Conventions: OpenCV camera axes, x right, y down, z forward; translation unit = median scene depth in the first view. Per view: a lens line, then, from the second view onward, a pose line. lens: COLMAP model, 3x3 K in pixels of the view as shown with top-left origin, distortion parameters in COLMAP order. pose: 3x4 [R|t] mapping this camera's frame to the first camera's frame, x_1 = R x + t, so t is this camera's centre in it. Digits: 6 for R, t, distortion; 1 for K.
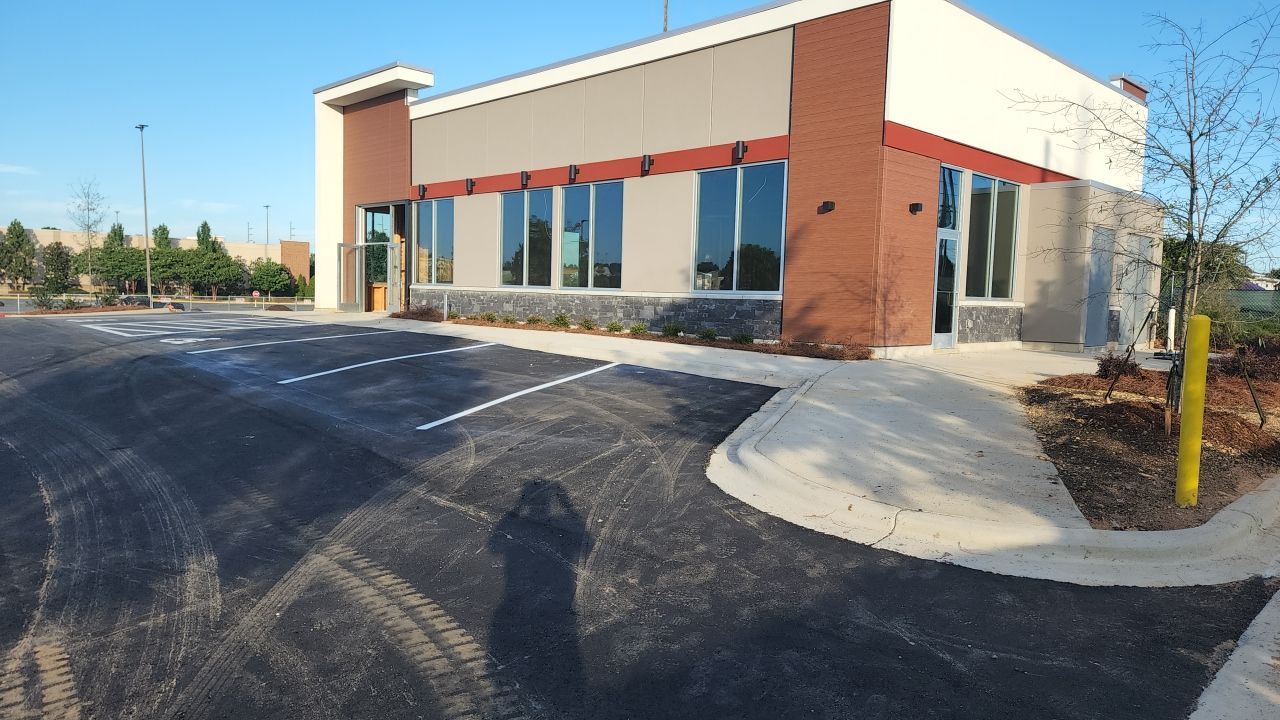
lens RADIAL K [[856.5, 0, 611.4], [0, 856.5, 349.1], [0, 0, 1]] dist [0.039894, -0.019991]
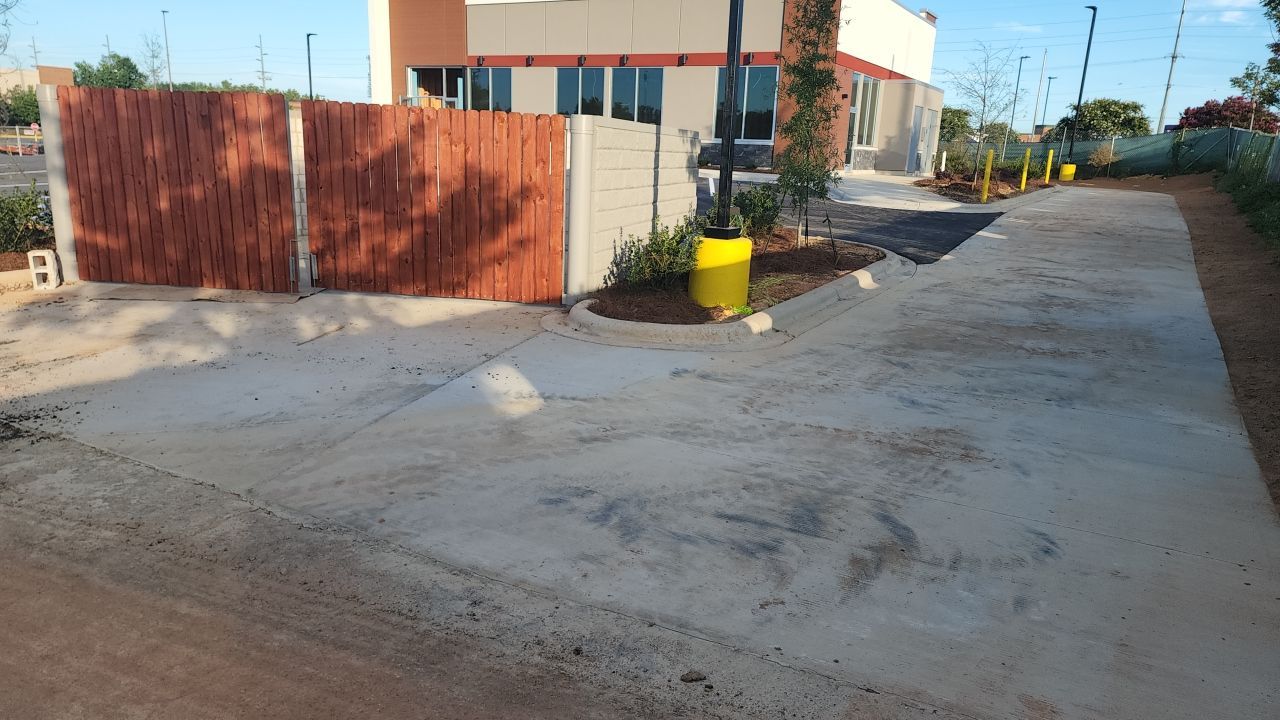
lens RADIAL K [[856.5, 0, 637.2], [0, 856.5, 361.5], [0, 0, 1]] dist [0.039894, -0.019991]
pose [[0.958197, -0.056767, 0.280422, -0.546967], [0.002899, 0.981995, 0.188886, 0.043684], [-0.286096, -0.180177, 0.941109, -0.646853]]
